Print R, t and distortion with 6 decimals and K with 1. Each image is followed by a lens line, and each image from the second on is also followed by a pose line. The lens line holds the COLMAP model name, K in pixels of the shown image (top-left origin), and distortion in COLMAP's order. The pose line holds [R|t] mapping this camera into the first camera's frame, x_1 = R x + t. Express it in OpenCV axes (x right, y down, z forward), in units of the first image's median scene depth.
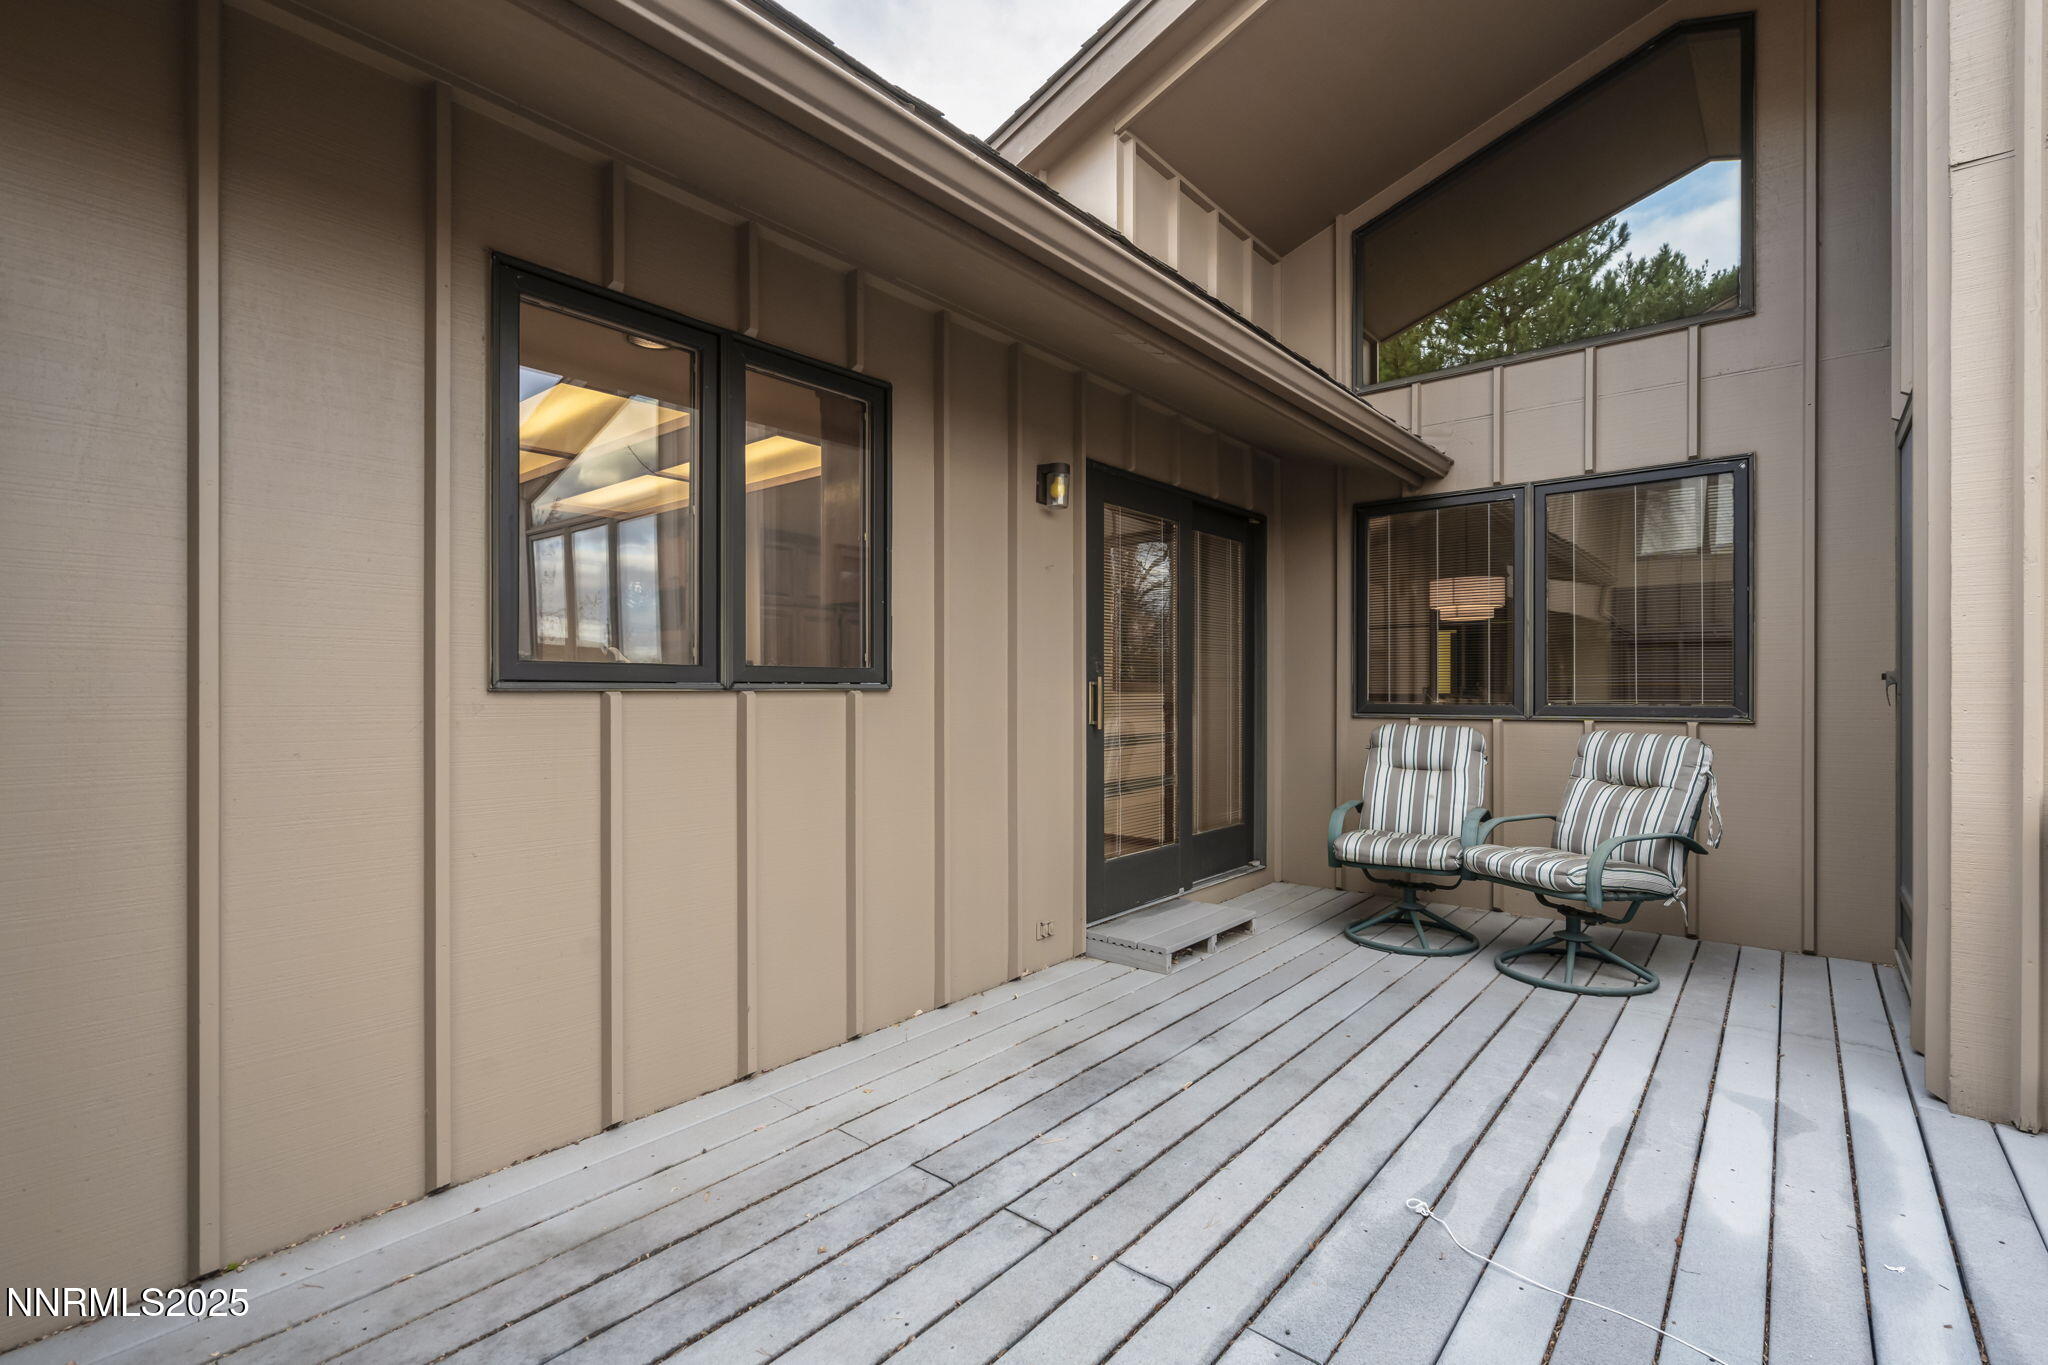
lens RADIAL K [[934.9, 0, 1021.7], [0, 934.9, 672.6], [0, 0, 1]] dist [0.000587, 0.000873]
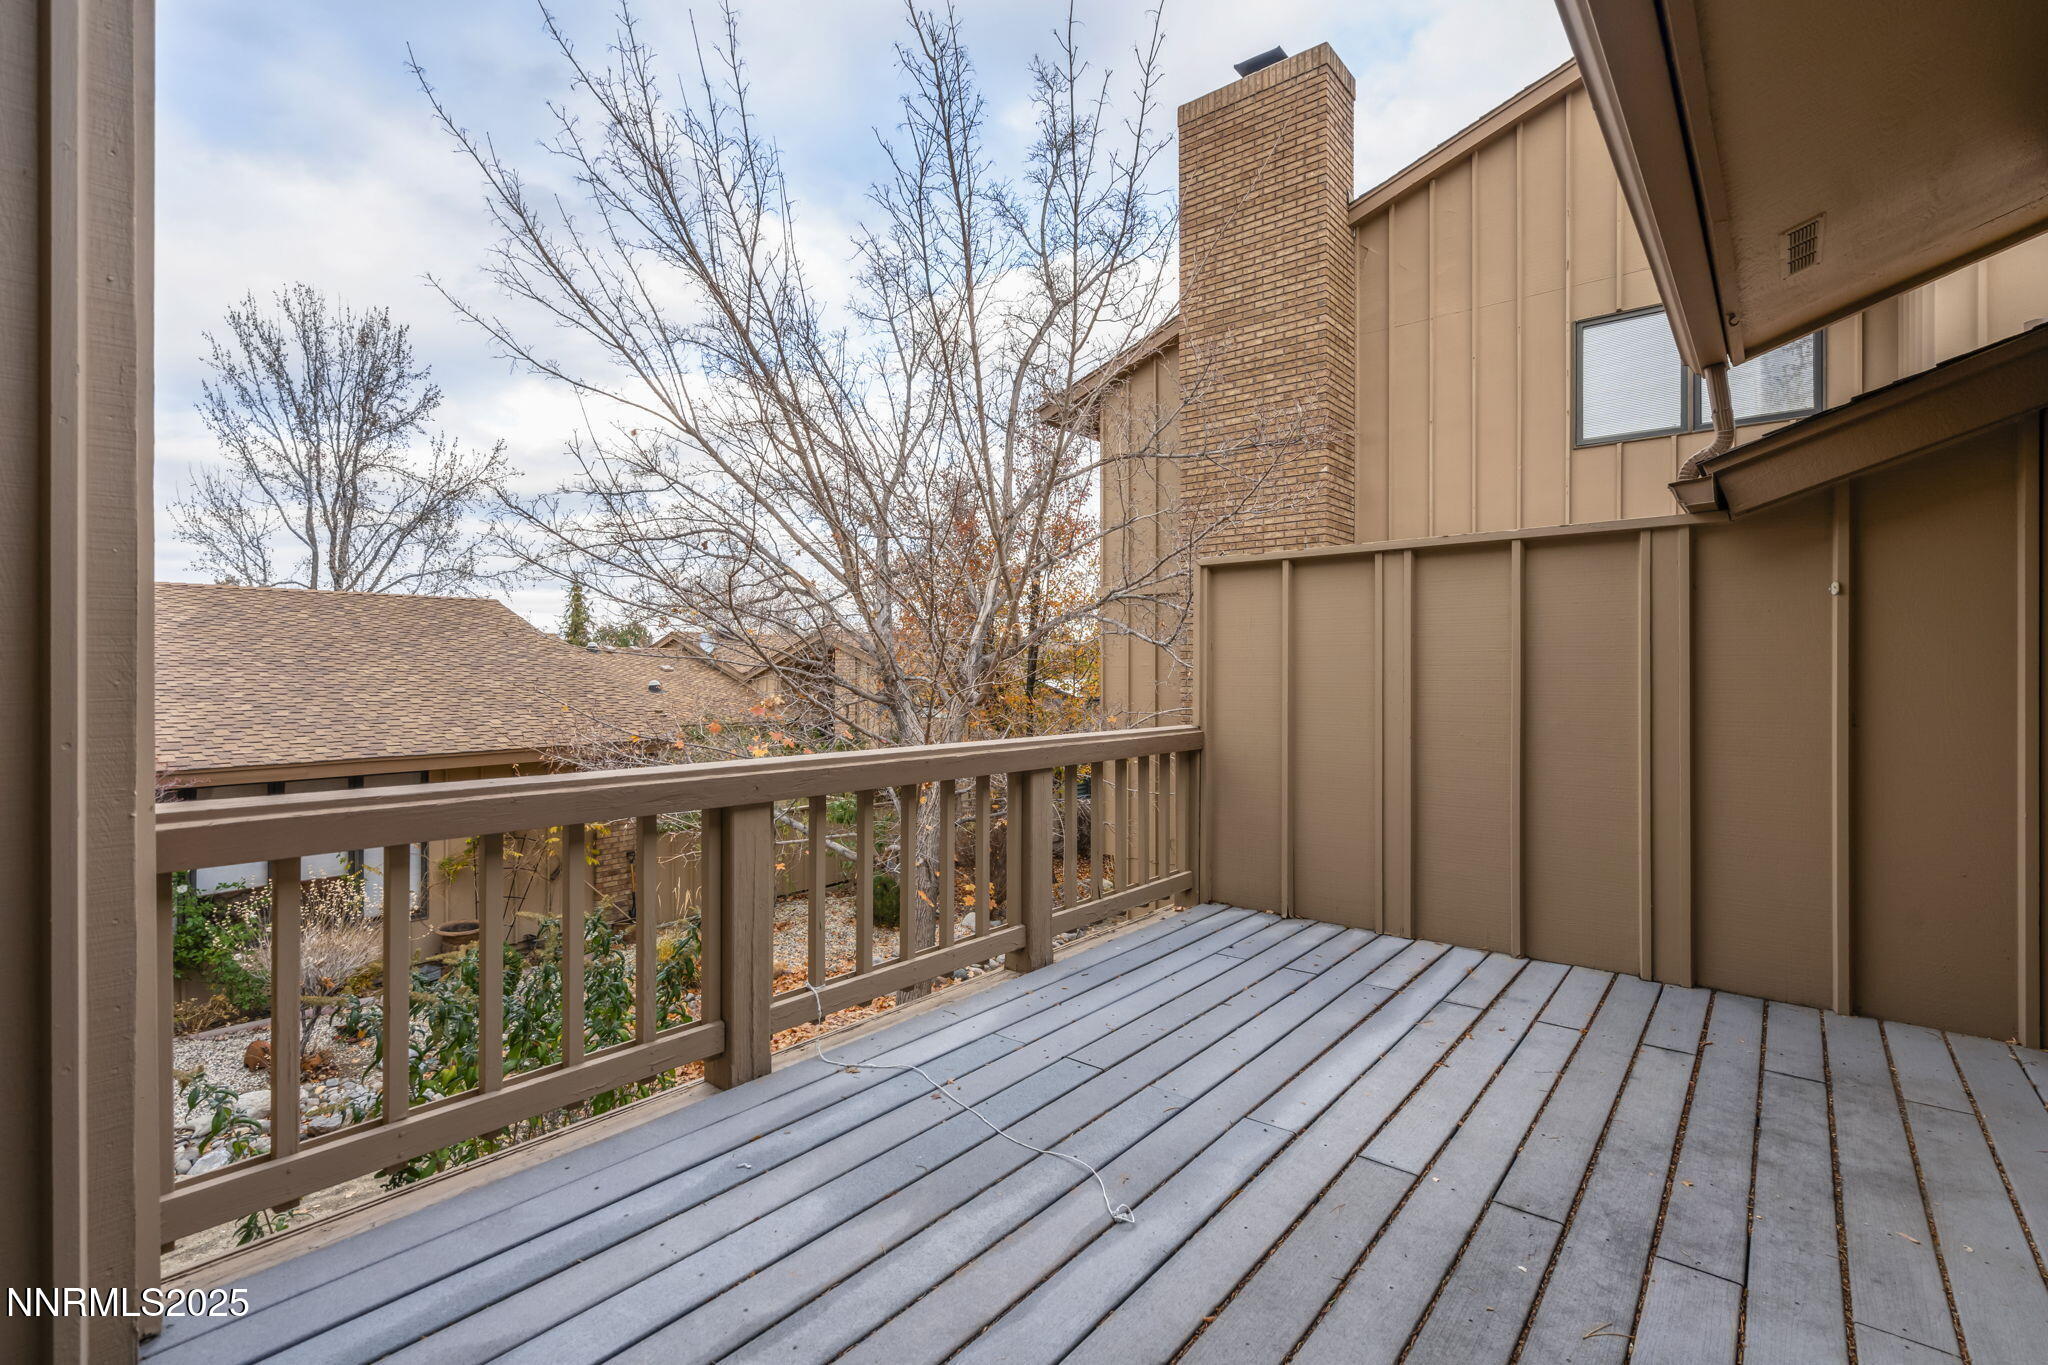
lens RADIAL K [[934.9, 0, 1021.7], [0, 934.9, 672.6], [0, 0, 1]] dist [0.000587, 0.000873]
pose [[-0.999961, -0.000192, -0.008780, 0.350495], [-0.000049, 0.999868, -0.016265, 0.022657], [0.008782, -0.016264, -0.999829, 1.275455]]
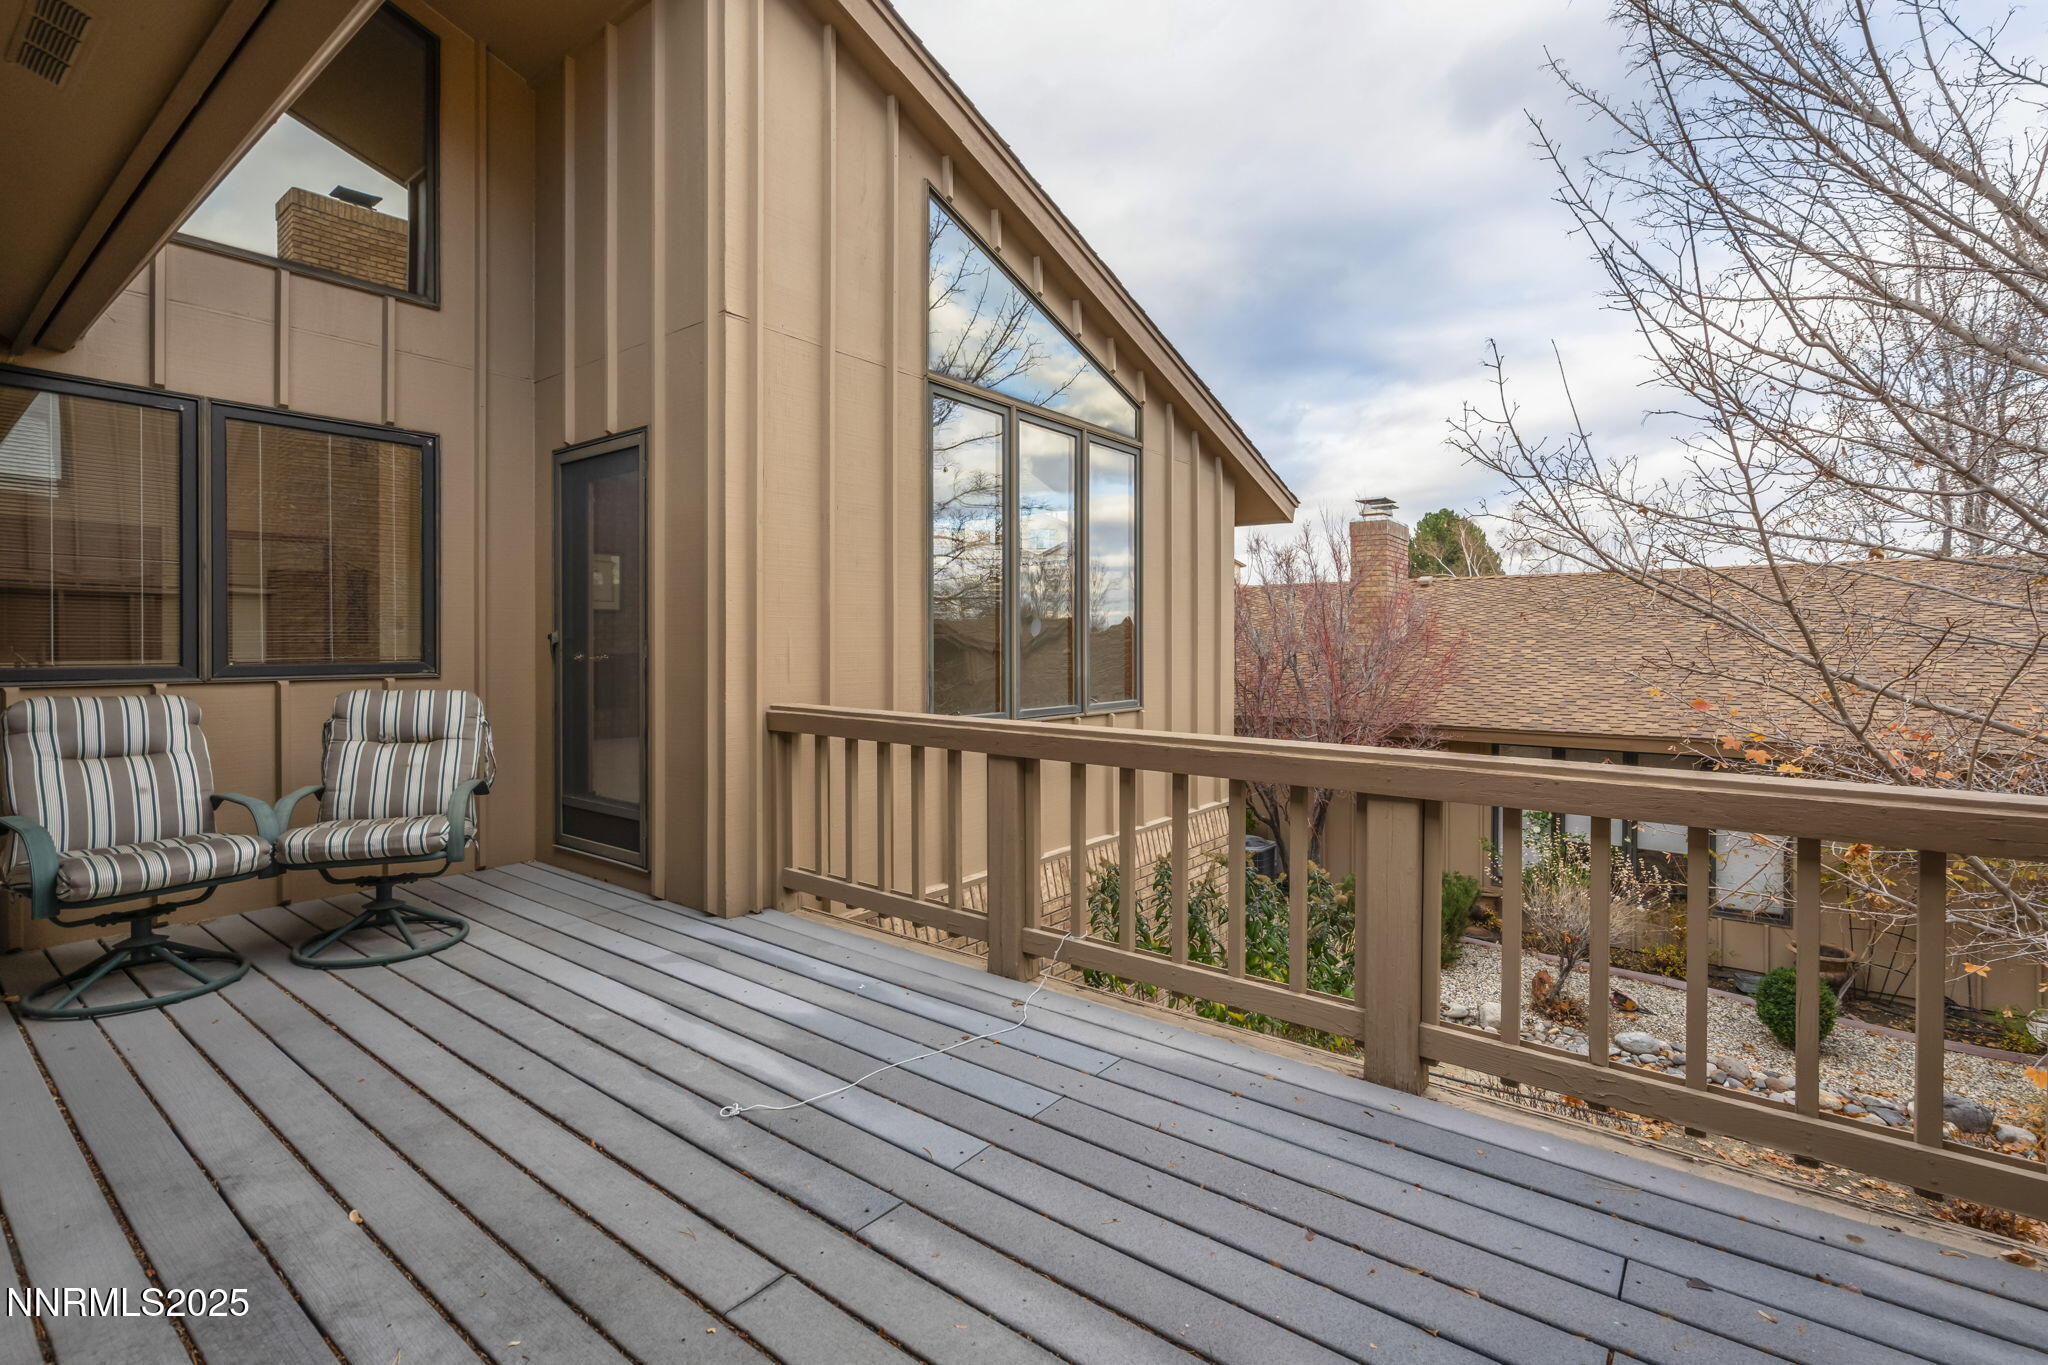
lens RADIAL K [[934.4, 0, 1015.0], [0, 934.4, 638.5], [0, 0, 1]] dist [0.000178, 0.000278]
pose [[-0.033834, 0.007161, 0.999402, -0.464061], [-0.021124, 0.999746, -0.007879, 0.003352], [-0.999204, -0.021378, -0.033674, 0.461891]]
